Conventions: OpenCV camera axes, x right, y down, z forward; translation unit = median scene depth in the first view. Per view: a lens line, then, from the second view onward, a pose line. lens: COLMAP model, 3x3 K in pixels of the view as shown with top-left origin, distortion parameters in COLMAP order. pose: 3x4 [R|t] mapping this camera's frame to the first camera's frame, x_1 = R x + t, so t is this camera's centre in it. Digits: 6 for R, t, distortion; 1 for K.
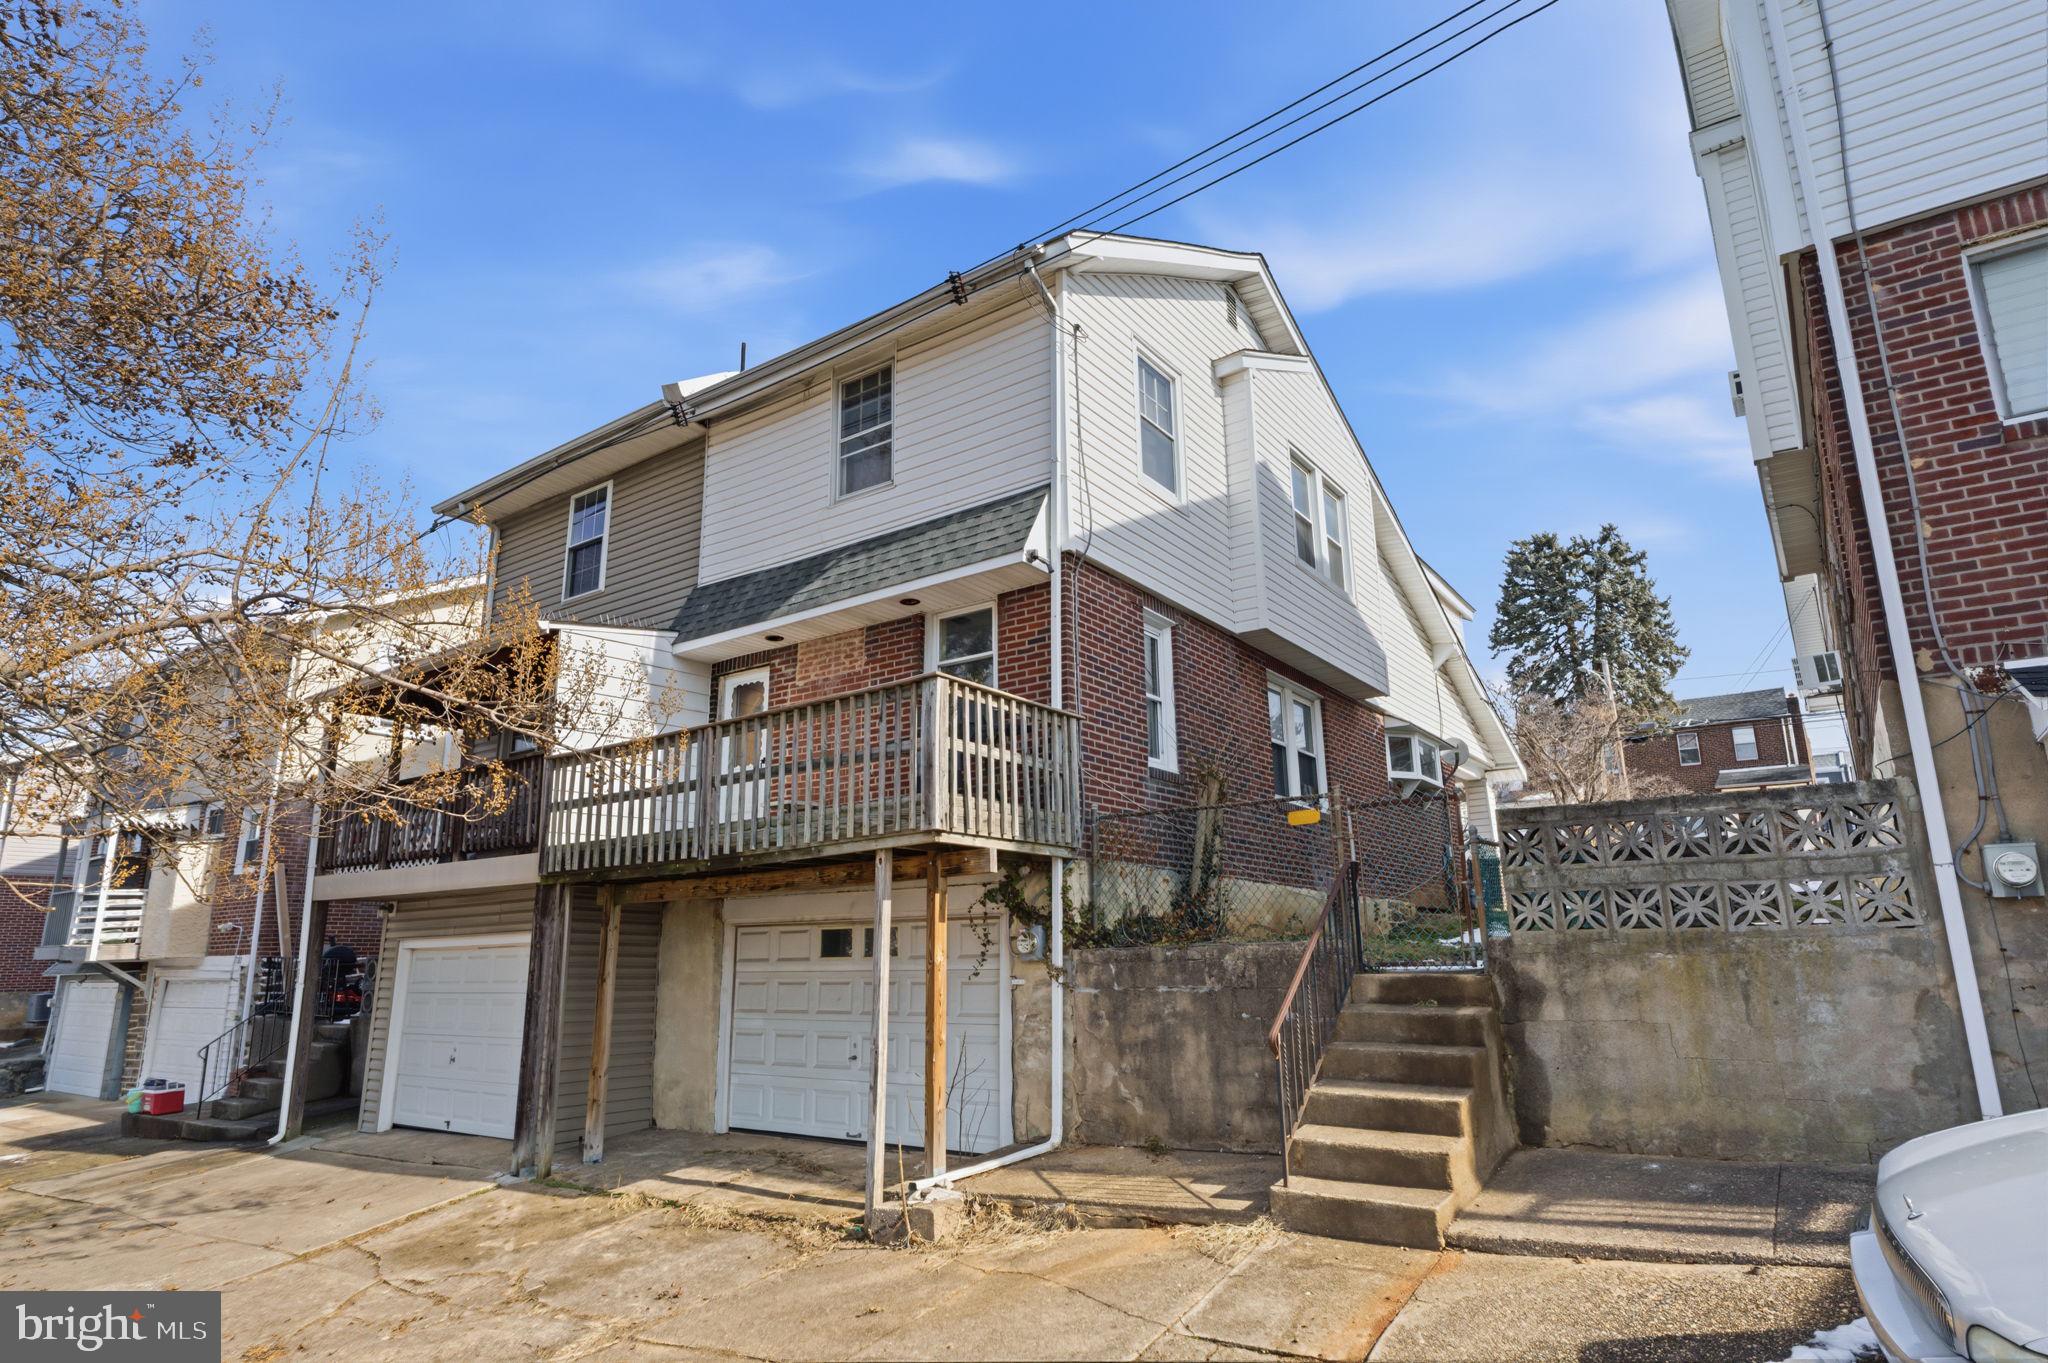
lens RADIAL K [[1147.4, 0, 1020.5], [0, 1147.4, 685.7], [0, 0, 1]] dist [-0.001412, 0.001210]
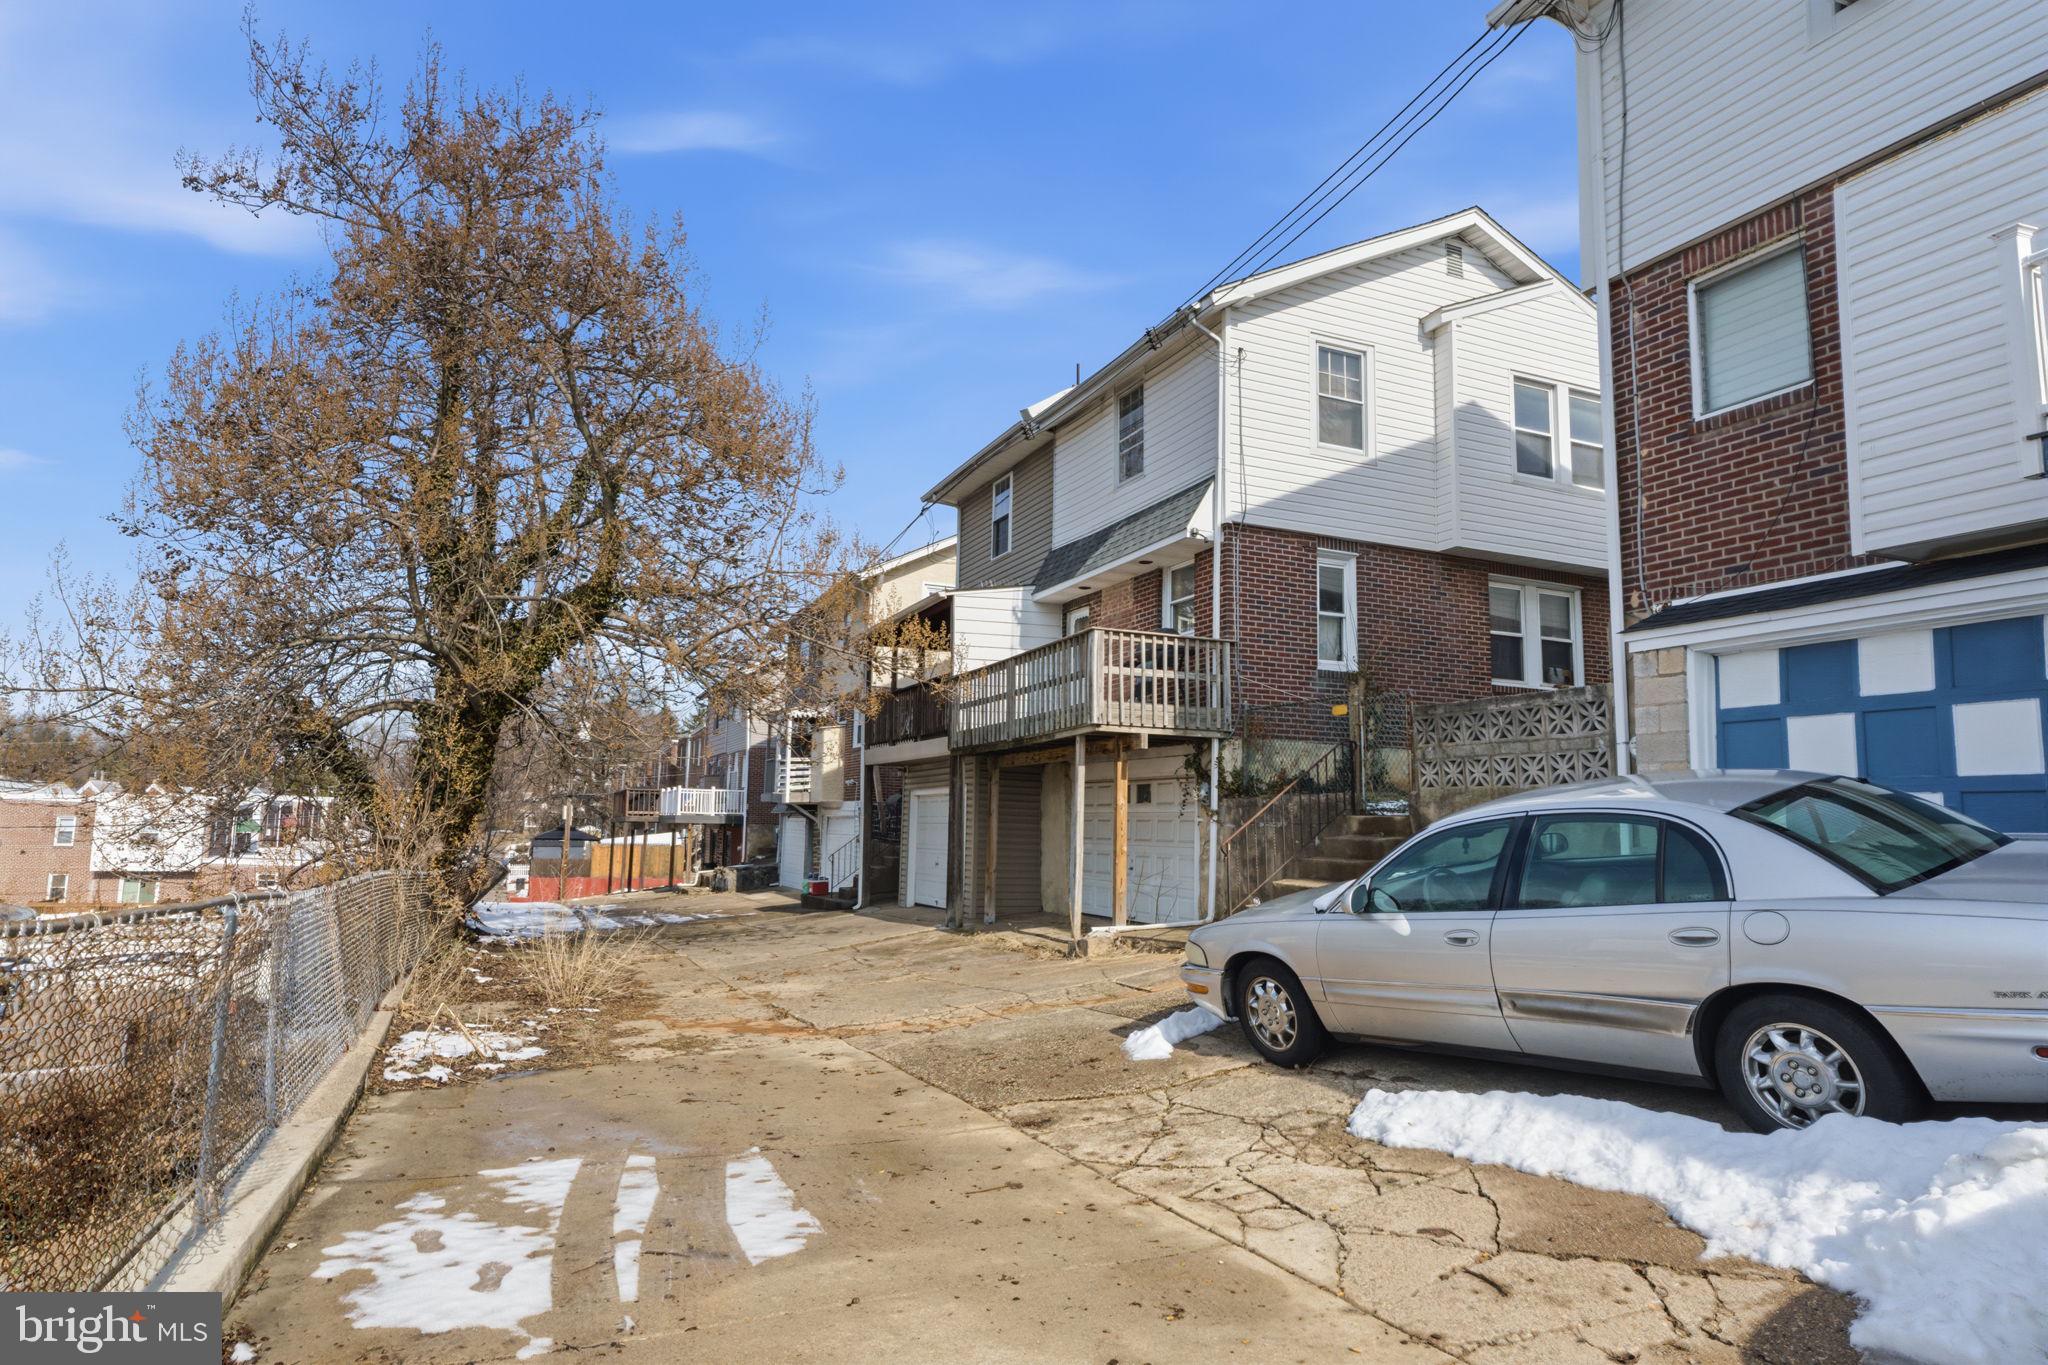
lens RADIAL K [[1205.4, 0, 1027.0], [0, 1205.4, 683.4], [0, 0, 1]] dist [-0.000800, 0.001655]
pose [[0.861981, -0.030888, -0.505999, 0.528575], [0.088641, 0.991948, 0.090450, -0.071031], [0.499131, -0.122818, 0.857778, -0.386656]]
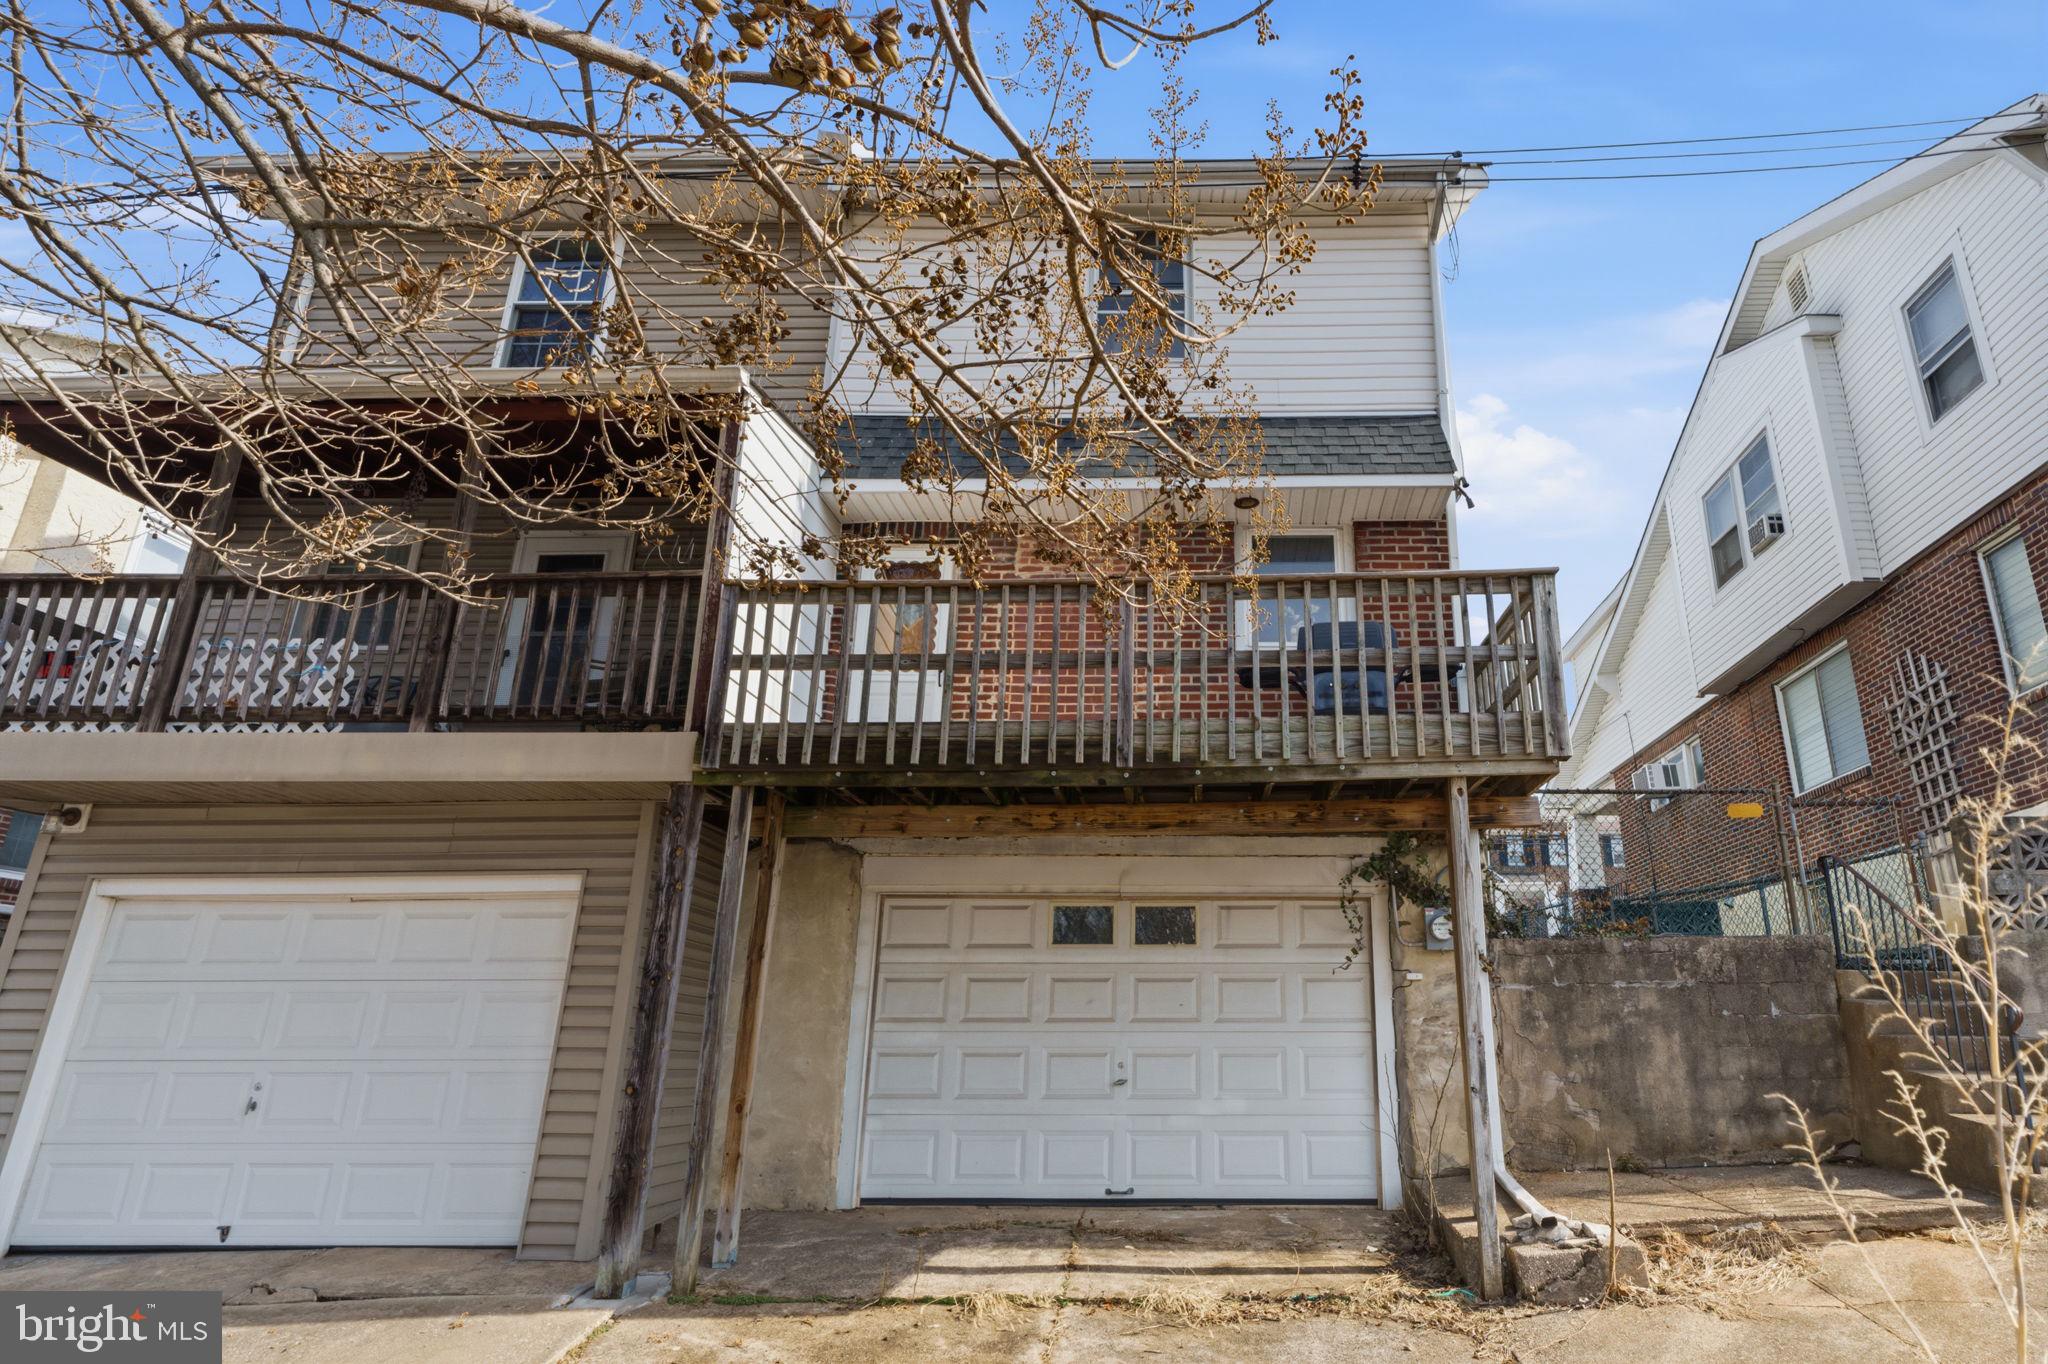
lens RADIAL K [[1147.4, 0, 1024.5], [0, 1147.4, 691.8], [0, 0, 1]] dist [-0.001412, 0.001210]
pose [[0.814328, 0.197135, 0.545901, -0.620404], [-0.147025, 0.979938, -0.134555, 0.183250], [-0.561475, 0.029311, 0.826975, 0.414259]]
